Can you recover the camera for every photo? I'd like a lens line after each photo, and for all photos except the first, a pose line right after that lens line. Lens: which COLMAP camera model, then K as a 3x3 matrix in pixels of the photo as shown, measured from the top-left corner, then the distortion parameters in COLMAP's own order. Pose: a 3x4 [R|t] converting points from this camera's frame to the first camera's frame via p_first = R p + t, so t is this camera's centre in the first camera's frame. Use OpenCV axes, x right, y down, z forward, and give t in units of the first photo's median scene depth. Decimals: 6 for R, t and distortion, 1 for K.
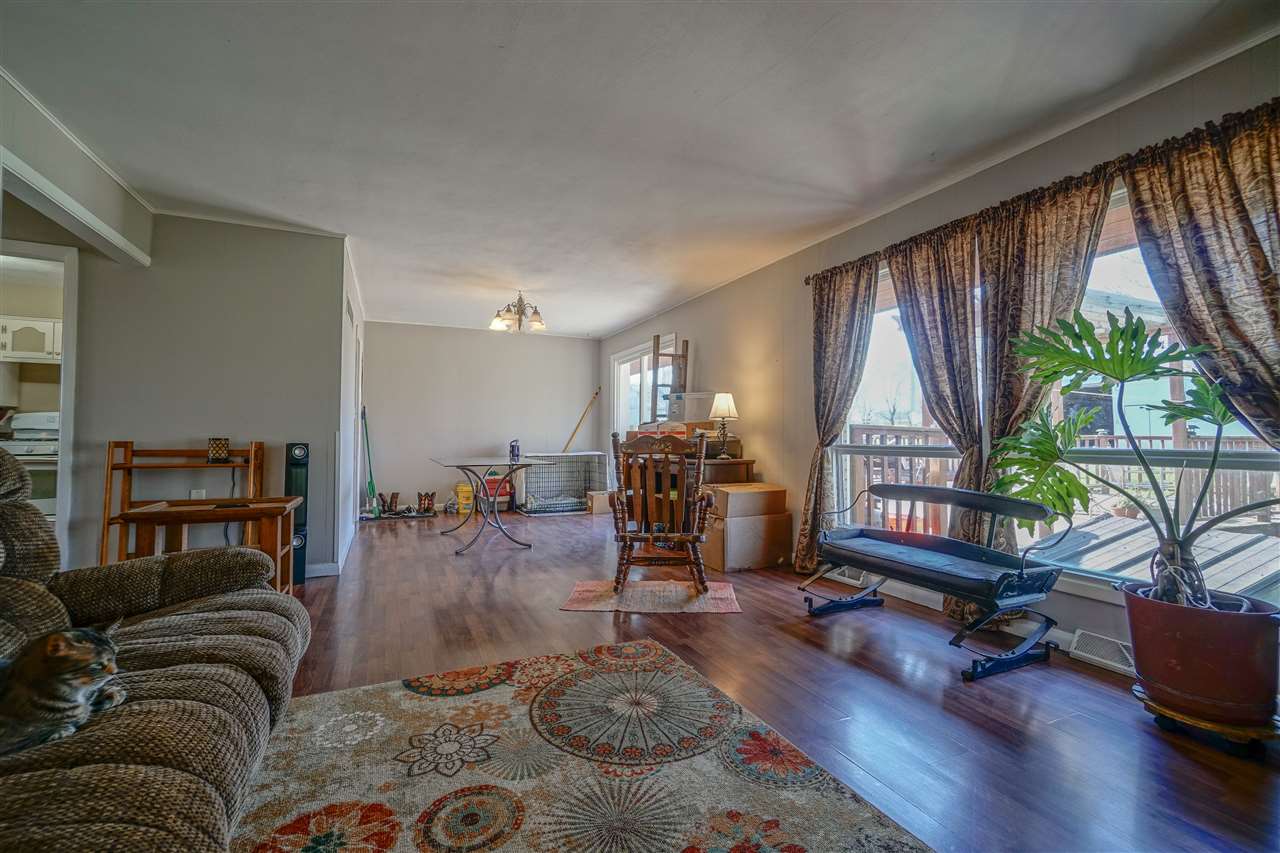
lens RADIAL K [[548.4, 0, 637.4], [0, 548.4, 430.6], [0, 0, 1]] dist [0.004787, 0.001769]
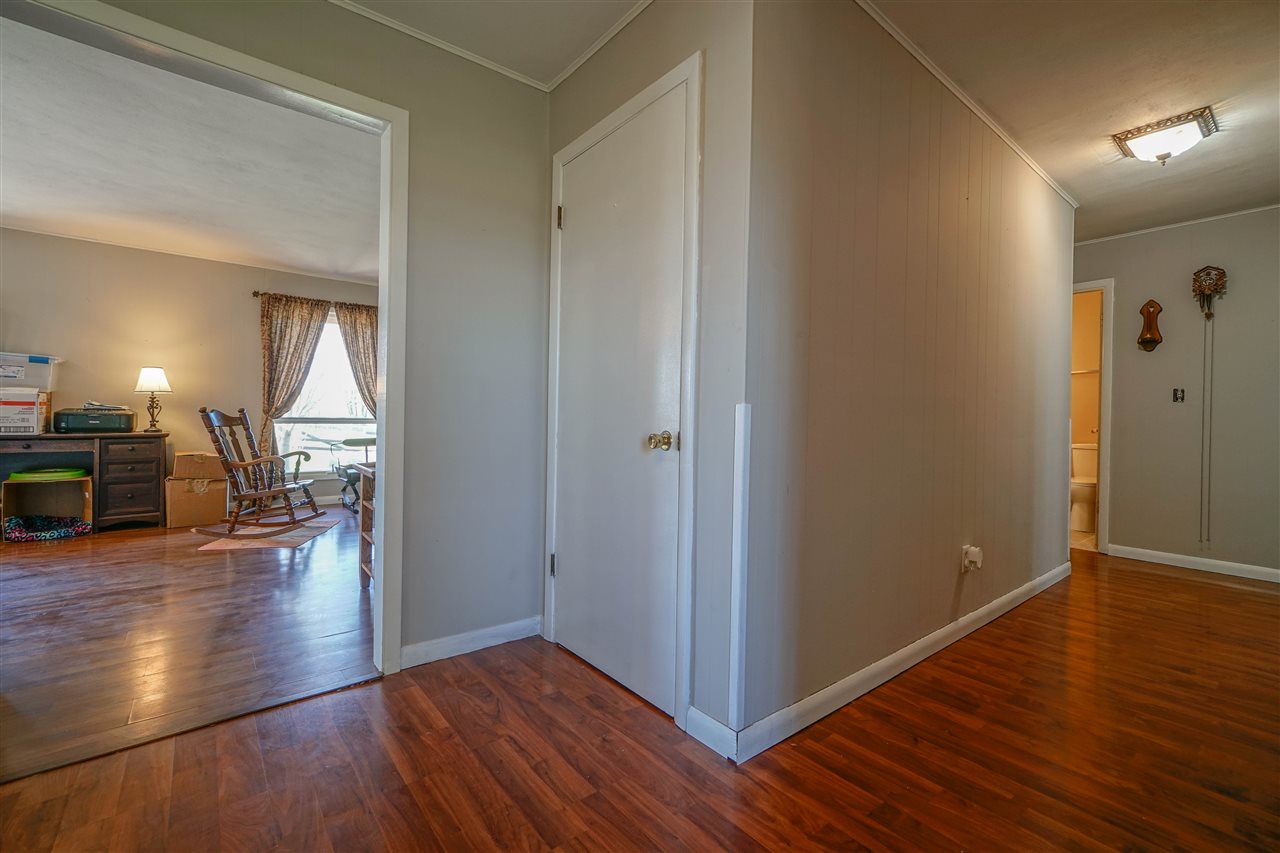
lens RADIAL K [[548.4, 0, 633.6], [0, 548.4, 422.1], [0, 0, 1]] dist [0.004787, 0.001769]
pose [[-0.236879, -0.010338, 0.971484, -1.839185], [-0.022765, 0.999728, 0.005088, 0.013816], [-0.971272, -0.020910, -0.237050, 0.650993]]
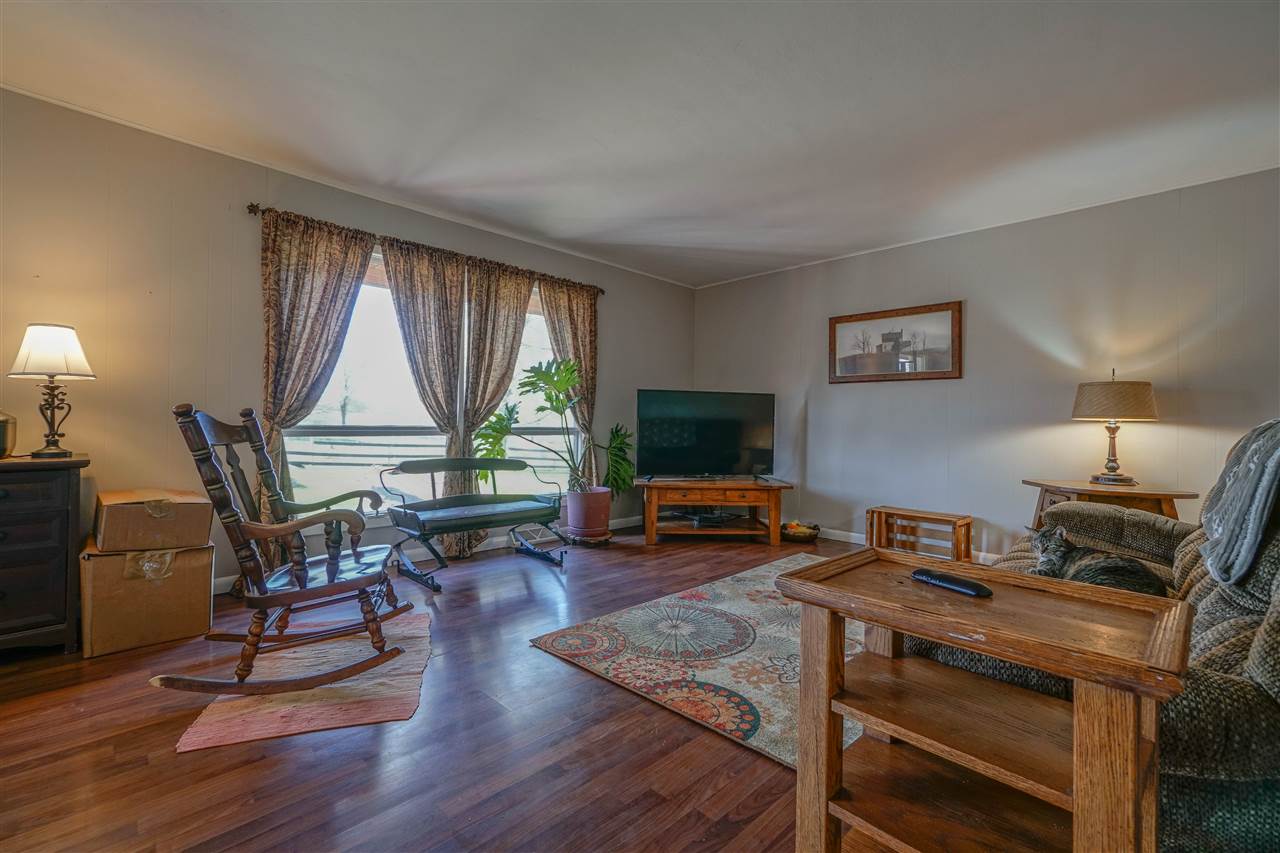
lens RADIAL K [[548.4, 0, 641.2], [0, 548.4, 421.9], [0, 0, 1]] dist [0.004787, 0.001769]
pose [[-0.344144, -0.000816, 0.938917, -0.895709], [-0.021392, 0.999747, -0.006972, 0.020820], [-0.938673, -0.022484, -0.344074, 1.157967]]
